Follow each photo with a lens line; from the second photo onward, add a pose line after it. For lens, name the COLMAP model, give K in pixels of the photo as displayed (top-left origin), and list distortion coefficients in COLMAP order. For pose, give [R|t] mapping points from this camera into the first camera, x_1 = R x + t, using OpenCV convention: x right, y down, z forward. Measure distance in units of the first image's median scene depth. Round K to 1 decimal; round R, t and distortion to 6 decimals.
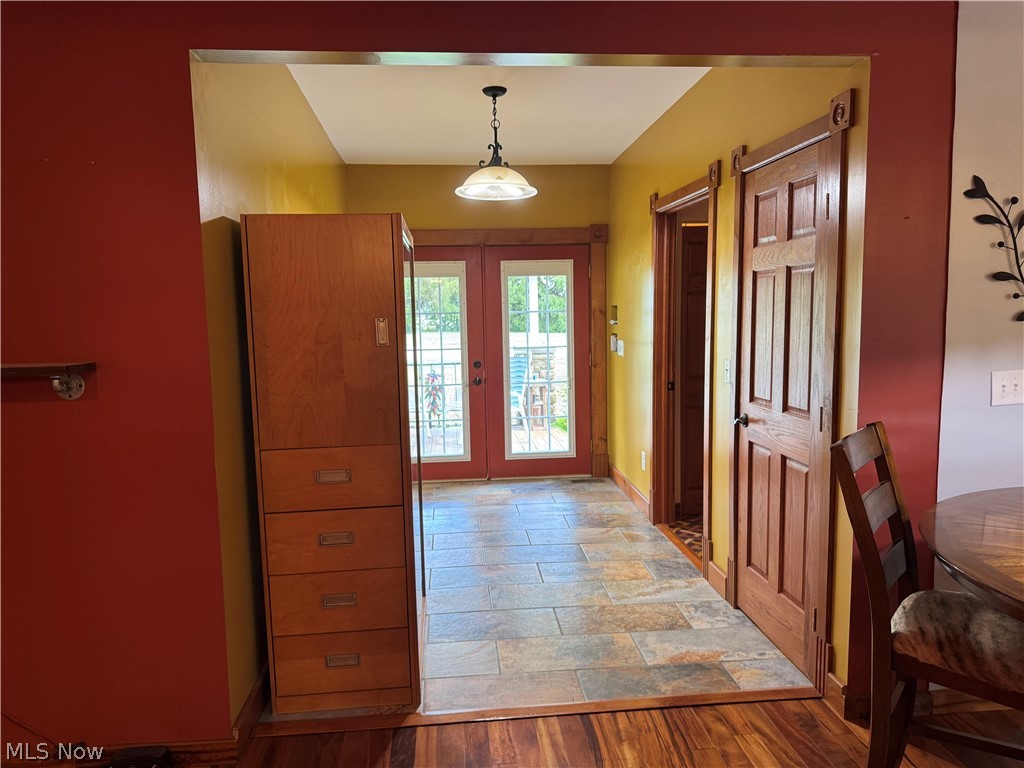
lens RADIAL K [[724.7, 0, 512.0], [0, 724.7, 384.0], [0, 0, 1]] dist [0.105116, -0.147985]
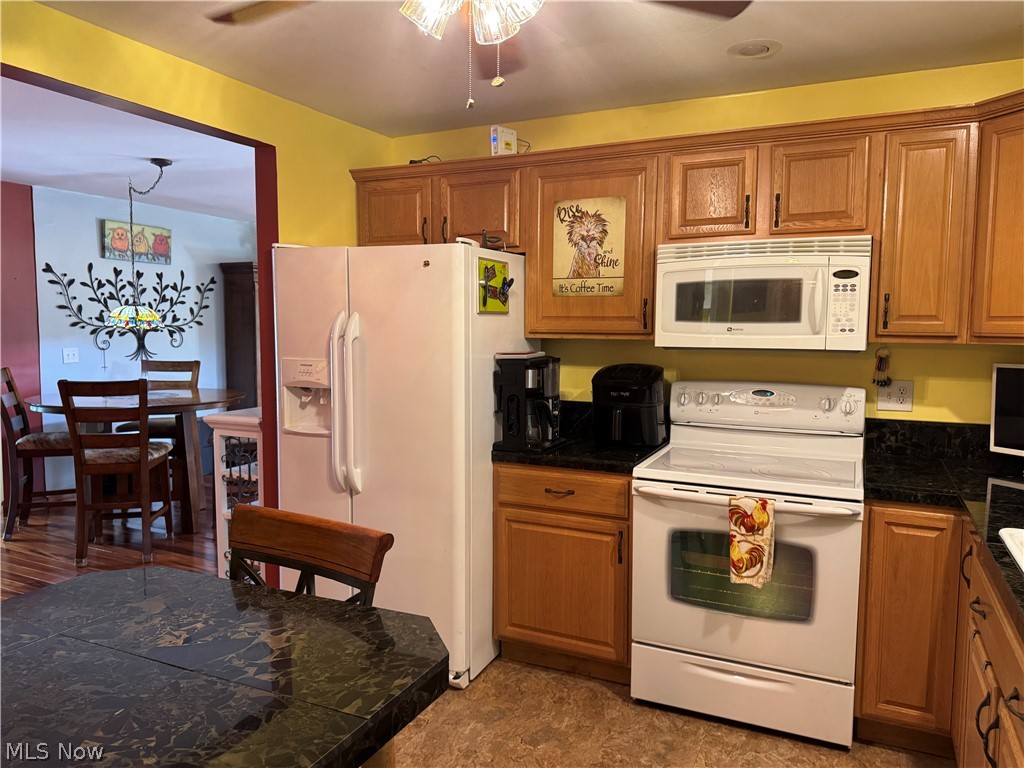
lens RADIAL K [[724.7, 0, 512.0], [0, 724.7, 384.0], [0, 0, 1]] dist [0.105116, -0.147985]
pose [[0.518059, -0.047855, 0.854005, -0.569888], [0.072034, 0.997328, 0.012189, 0.161399], [-0.852306, 0.055202, 0.520122, -1.338375]]
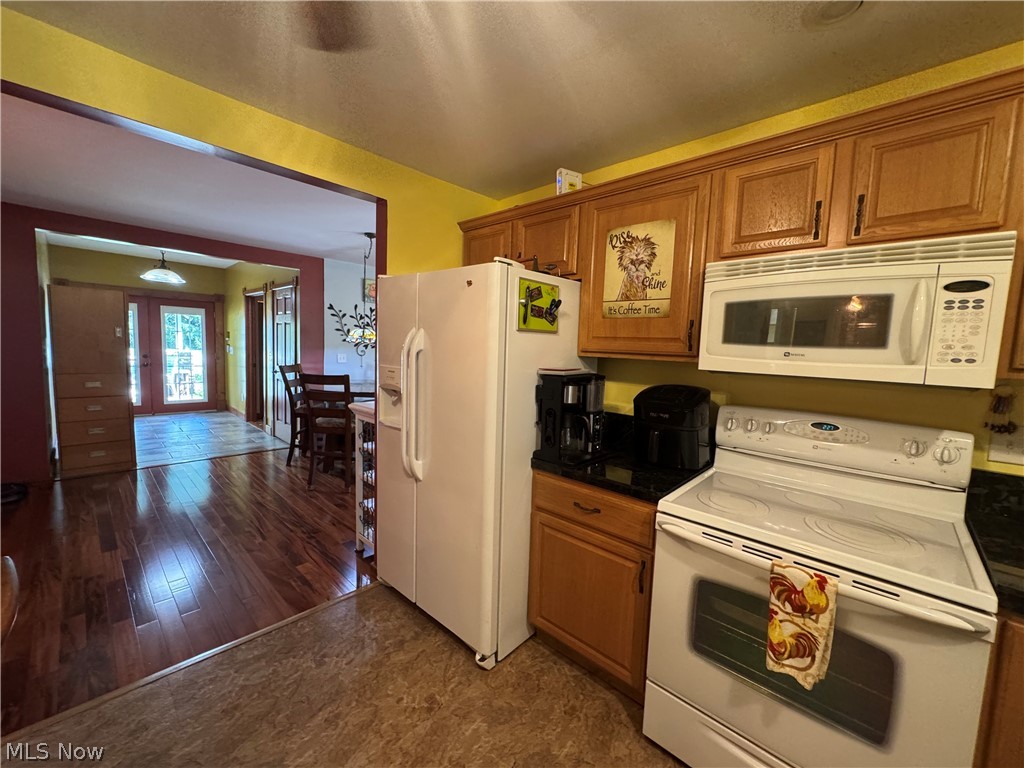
lens RADIAL K [[413.1, 0, 511.2], [0, 413.1, 382.3], [0, 0, 1]] dist [-0.011716, 0.007035]
pose [[0.753271, -0.010472, 0.657626, -0.088281], [0.015877, 0.999871, -0.002264, 0.148987], [-0.657518, 0.012147, 0.753341, -1.219101]]
